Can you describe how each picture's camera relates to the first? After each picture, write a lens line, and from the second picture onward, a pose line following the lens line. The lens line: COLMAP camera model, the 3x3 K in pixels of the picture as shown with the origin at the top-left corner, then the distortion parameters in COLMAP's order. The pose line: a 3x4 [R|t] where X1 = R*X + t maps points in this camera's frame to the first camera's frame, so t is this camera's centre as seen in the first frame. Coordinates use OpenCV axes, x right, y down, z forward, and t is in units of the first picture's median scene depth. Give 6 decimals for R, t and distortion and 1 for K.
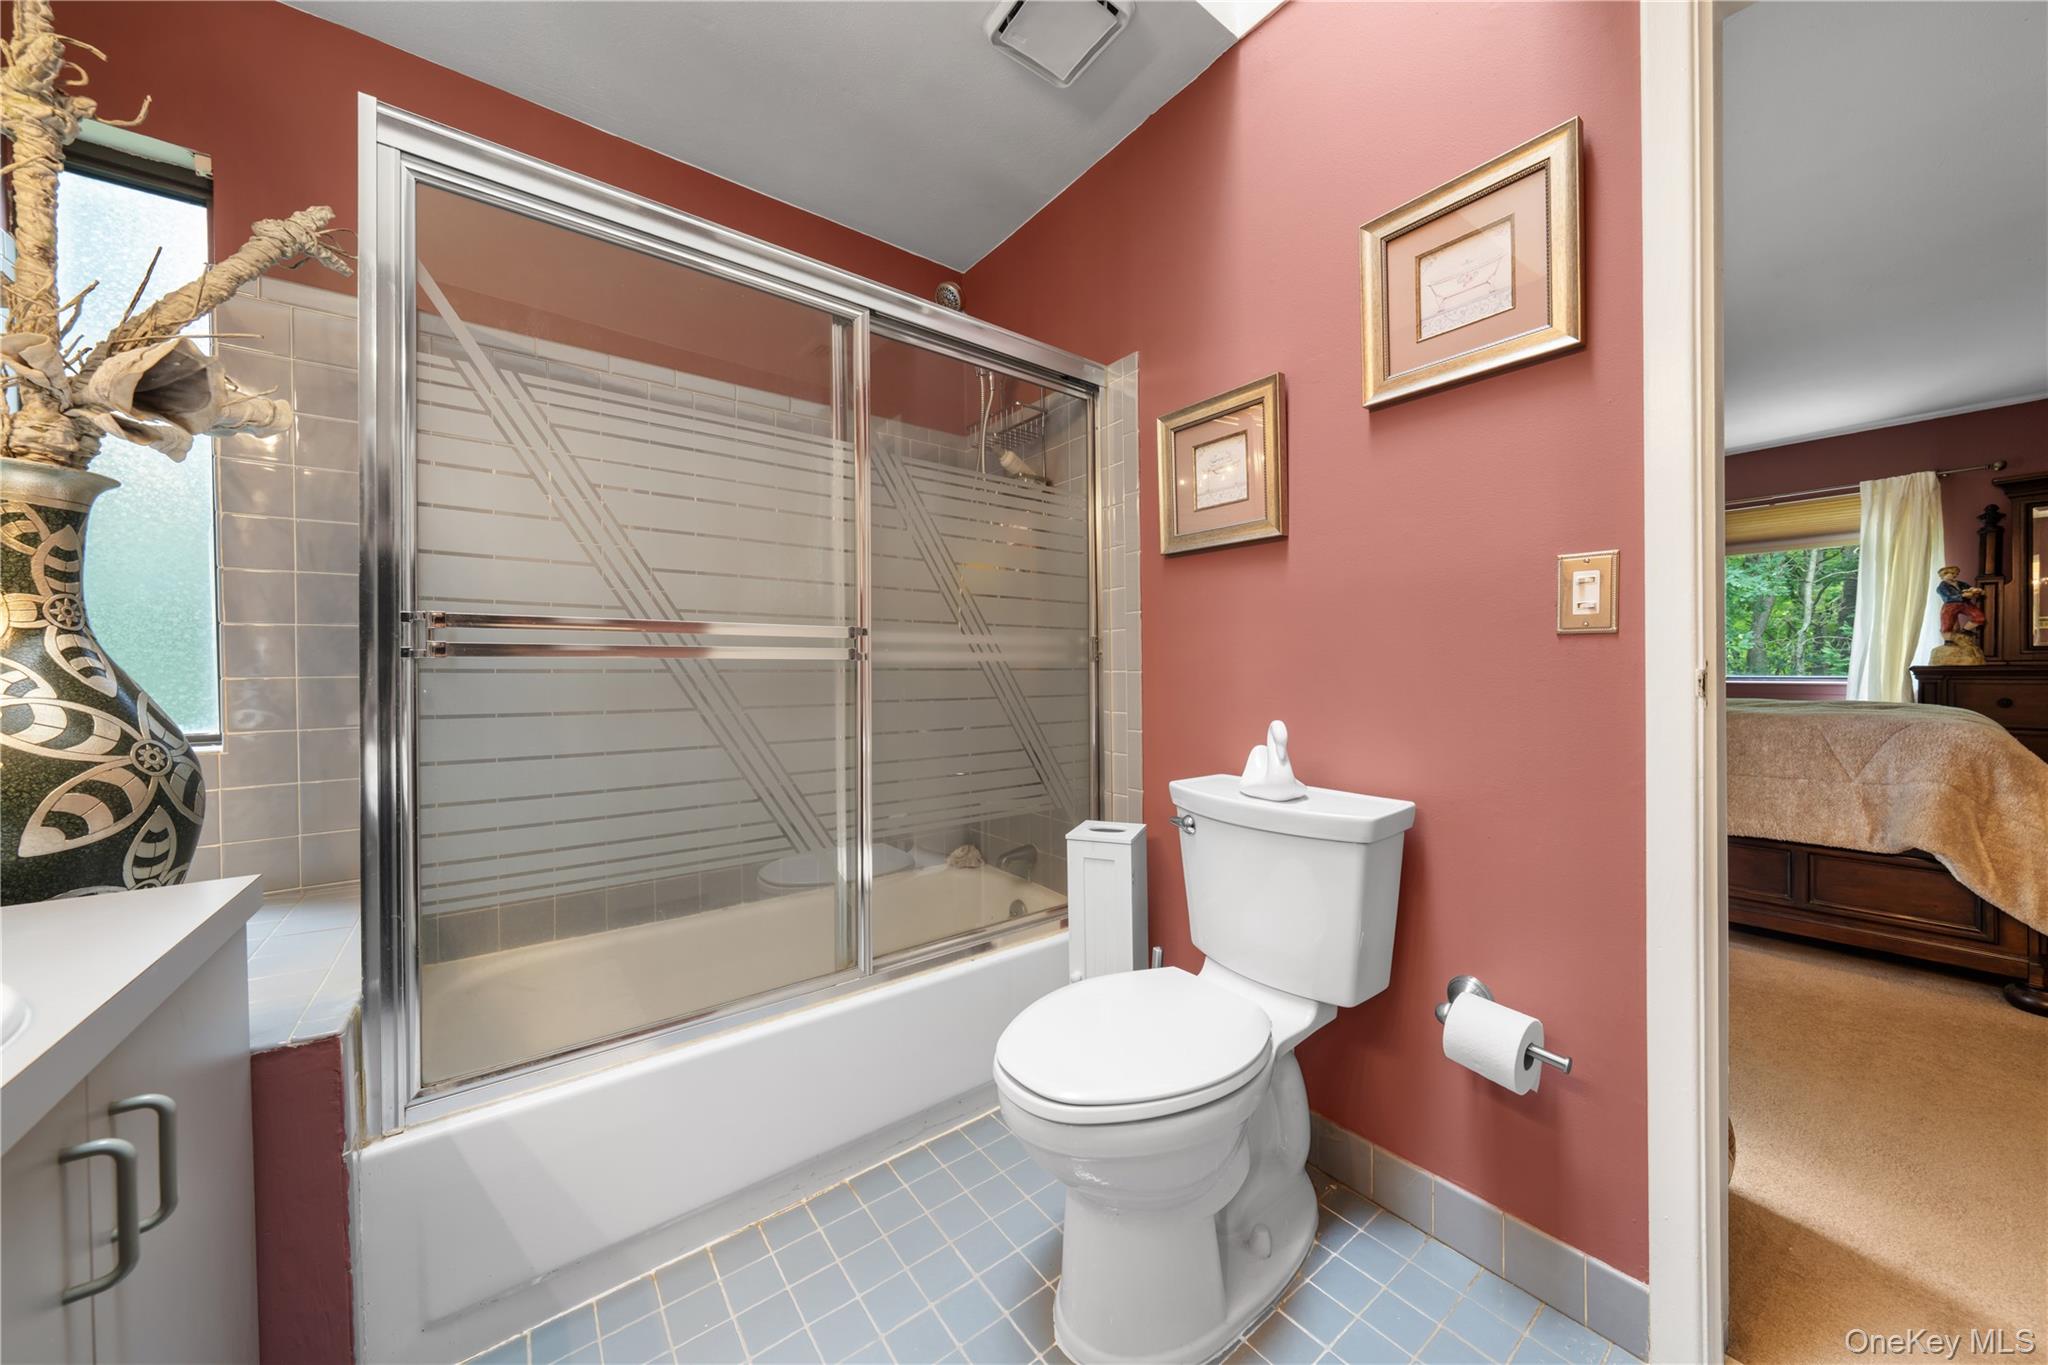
lens RADIAL K [[699.4, 0, 1032.9], [0, 699.4, 674.8], [0, 0, 1]] dist [-0.001529, -0.000082]
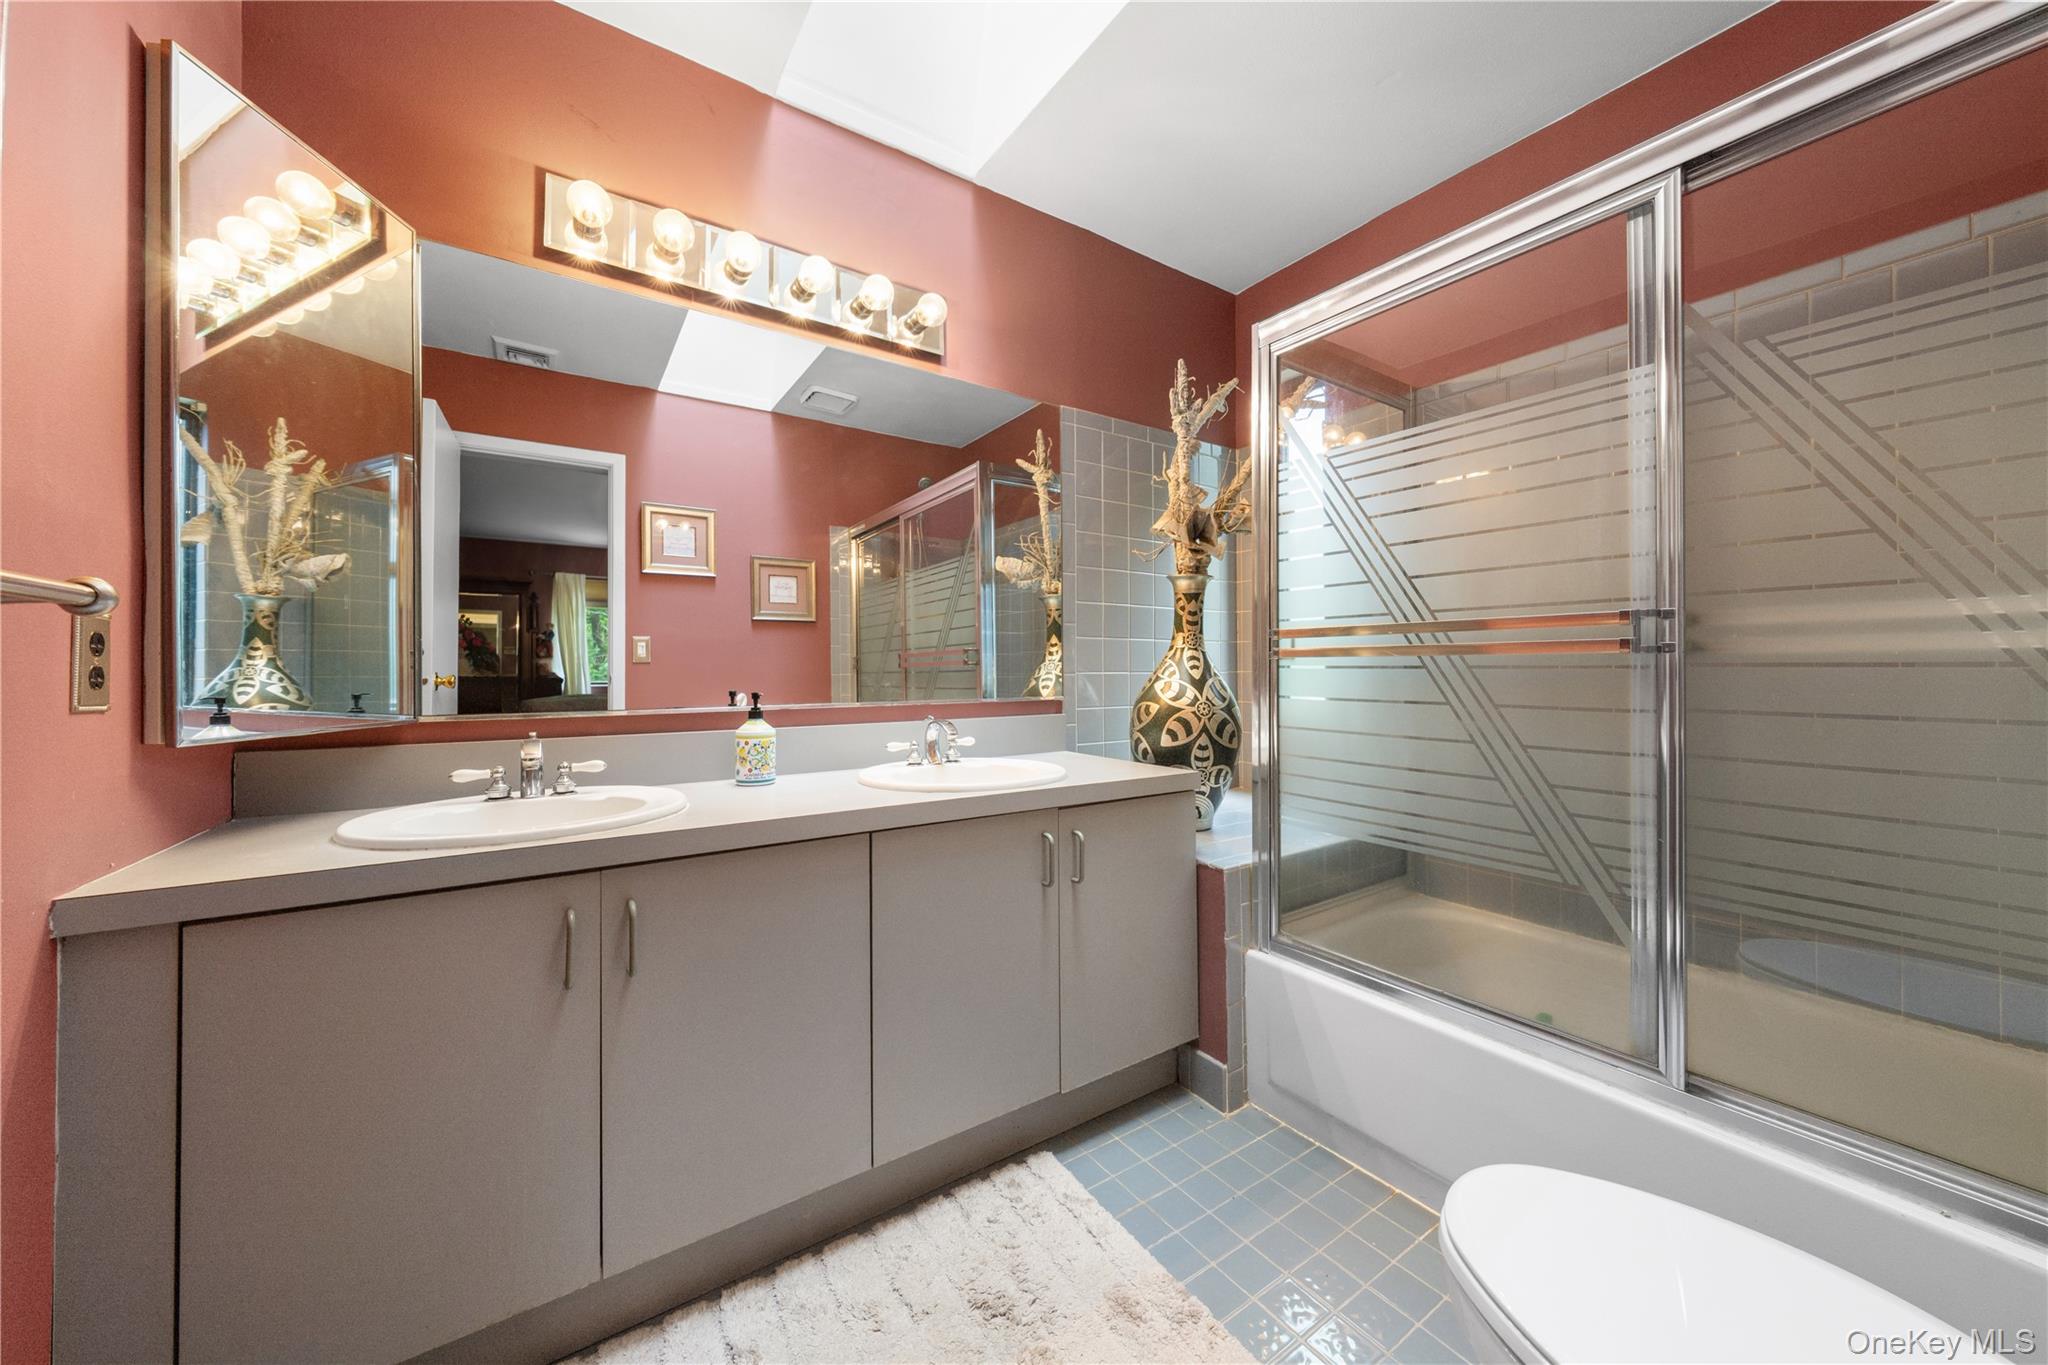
lens RADIAL K [[721.7, 0, 1027.8], [0, 721.7, 670.4], [0, 0, 1]] dist [-0.000094, -0.000175]
pose [[-0.053492, 0.005645, -0.998552, 0.879506], [-0.006279, 0.999962, 0.005989, -0.004250], [0.998549, 0.006590, -0.053454, 0.596831]]
